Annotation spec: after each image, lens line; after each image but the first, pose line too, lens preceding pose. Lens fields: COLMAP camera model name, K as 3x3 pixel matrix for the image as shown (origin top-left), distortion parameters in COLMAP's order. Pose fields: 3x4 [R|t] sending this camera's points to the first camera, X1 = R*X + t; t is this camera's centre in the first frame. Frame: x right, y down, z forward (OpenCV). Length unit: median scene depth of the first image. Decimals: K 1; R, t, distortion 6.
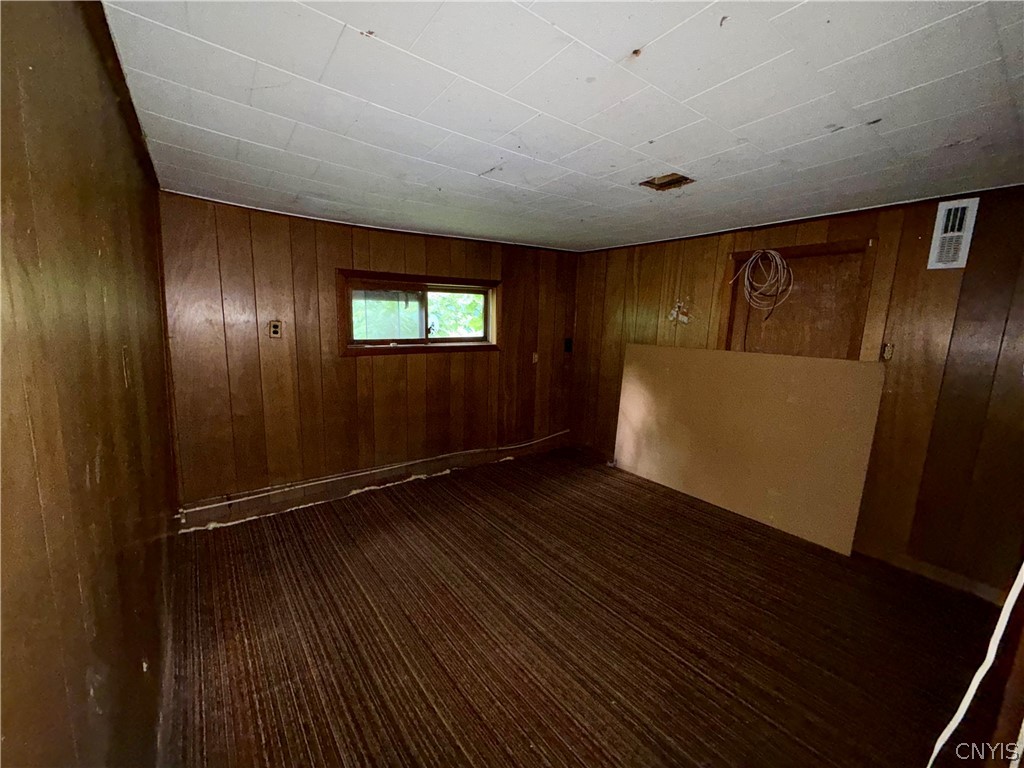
lens RADIAL K [[407.5, 0, 507.9], [0, 407.5, 385.6], [0, 0, 1]] dist [0.001461, -0.001021]
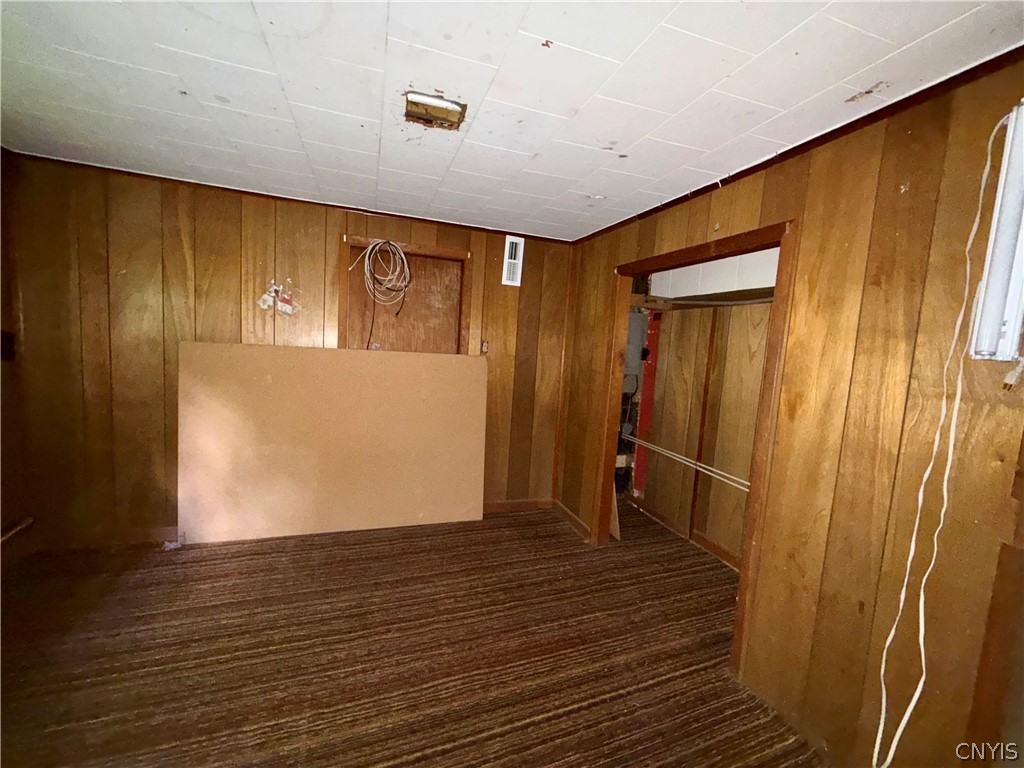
lens RADIAL K [[407.5, 0, 513.9], [0, 407.5, 382.2], [0, 0, 1]] dist [0.001461, -0.001021]
pose [[0.300453, -0.097131, 0.948838, -0.194450], [0.103923, 0.992212, 0.068664, -0.043623], [-0.948118, 0.077976, 0.308207, 0.455324]]
